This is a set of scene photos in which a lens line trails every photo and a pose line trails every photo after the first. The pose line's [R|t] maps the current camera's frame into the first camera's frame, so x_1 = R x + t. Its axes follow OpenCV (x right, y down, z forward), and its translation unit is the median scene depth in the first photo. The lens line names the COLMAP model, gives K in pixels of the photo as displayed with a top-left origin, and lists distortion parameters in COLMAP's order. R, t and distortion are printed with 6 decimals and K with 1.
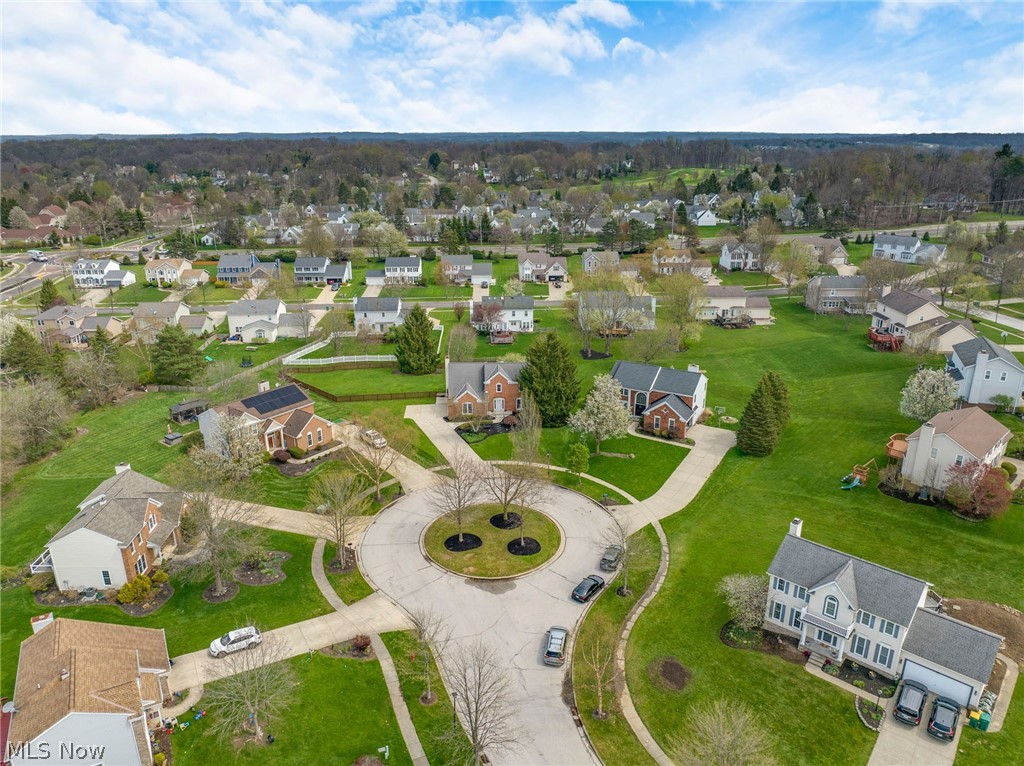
lens RADIAL K [[717.2, 0, 512.0], [0, 717.2, 383.0], [0, 0, 1]] dist [-0.040941, 0.005590]
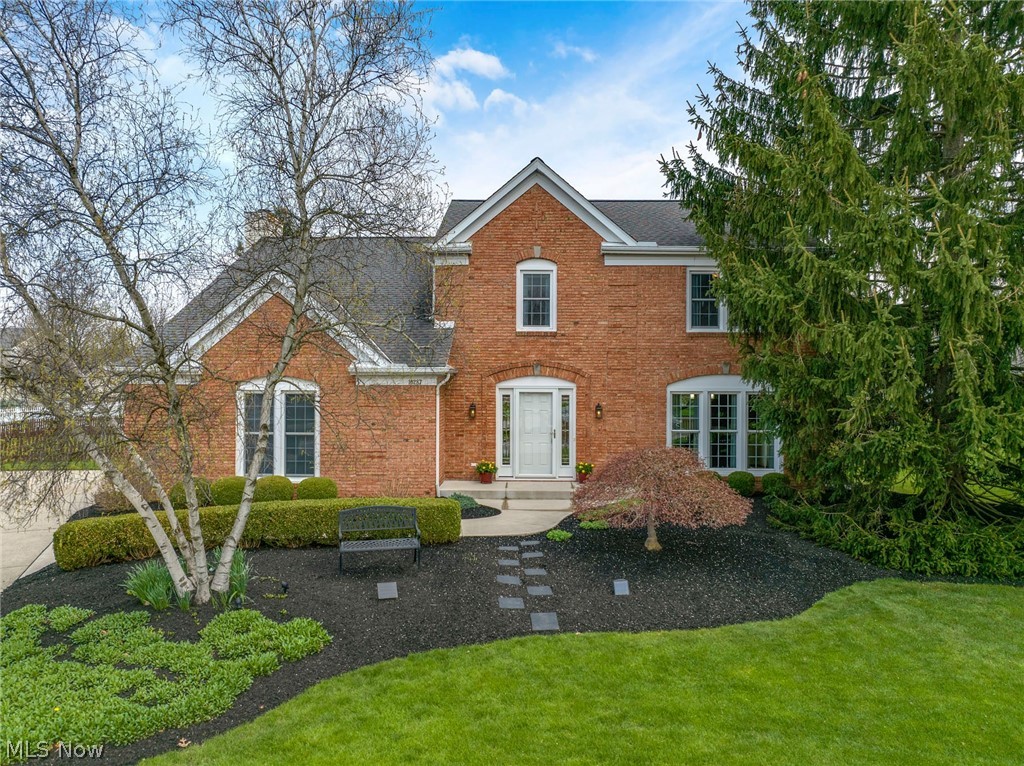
lens RADIAL K [[717.2, 0, 512.0], [0, 717.2, 383.0], [0, 0, 1]] dist [-0.040941, 0.005590]
pose [[0.997097, 0.006385, -0.075874, -0.009207], [-0.031866, 0.940008, -0.339662, 0.048815], [0.069153, 0.341094, 0.937482, 0.638553]]
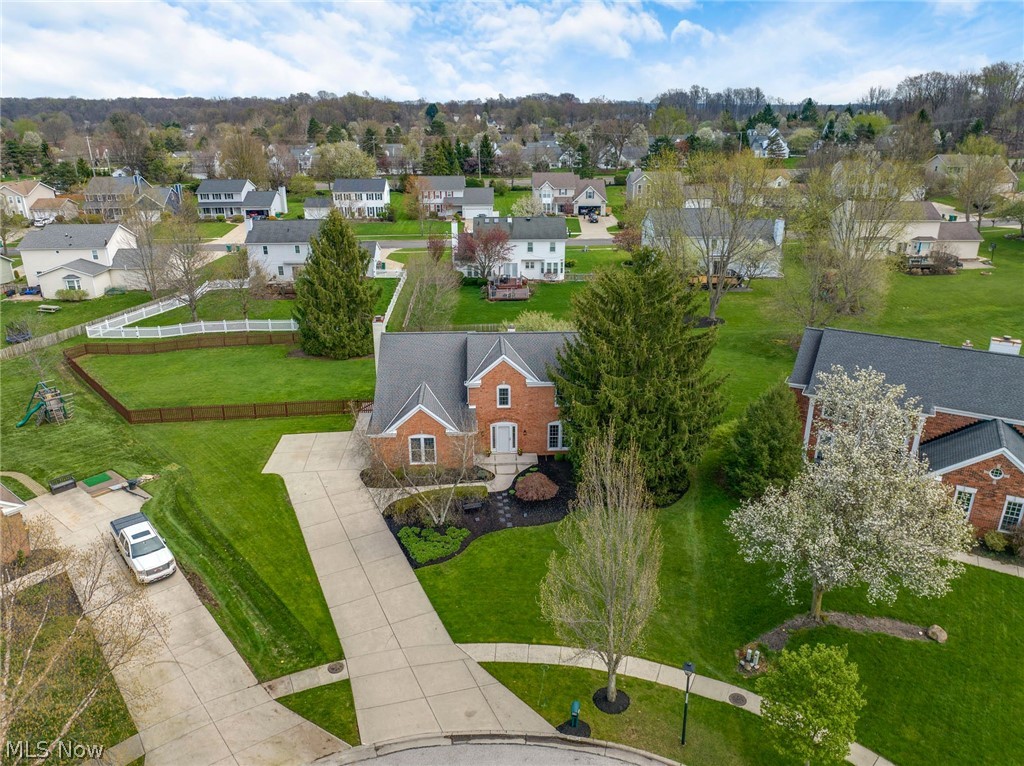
lens RADIAL K [[717.2, 0, 512.0], [0, 717.2, 383.0], [0, 0, 1]] dist [-0.040941, 0.005590]
pose [[0.999979, 0.002090, -0.006168, -0.008309], [-0.001884, 0.999447, 0.033199, -0.009816], [0.006234, -0.033187, 0.999430, 0.443859]]
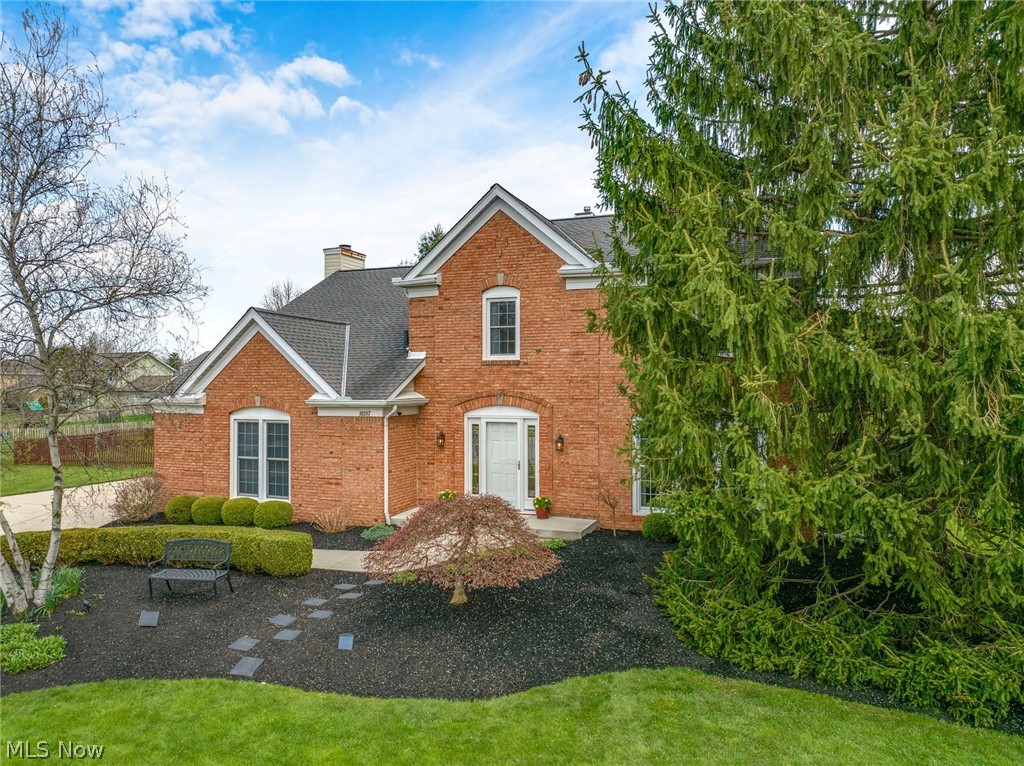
lens RADIAL K [[717.2, 0, 512.0], [0, 717.2, 383.0], [0, 0, 1]] dist [-0.040941, 0.005590]
pose [[0.910014, 0.000010, -0.414578, 0.027421], [-0.142014, 0.939506, -0.311704, 0.041582], [0.389496, 0.342531, 0.854965, 0.647393]]
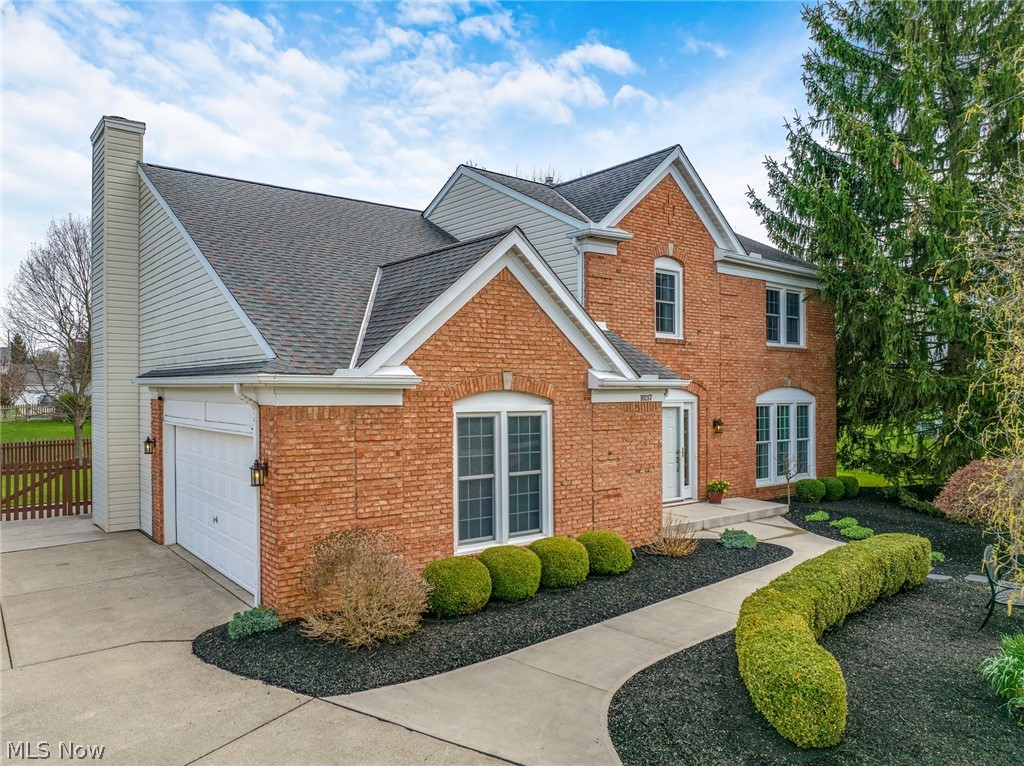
lens RADIAL K [[749.9, 0, 512.0], [0, 749.9, 383.0], [0, 0, 1]] dist [-0.027581, 0.001568]
pose [[0.818989, 0.009227, 0.573735, -0.080283], [0.190976, 0.938485, -0.287705, 0.036605], [-0.541096, 0.345197, 0.766847, 0.670112]]
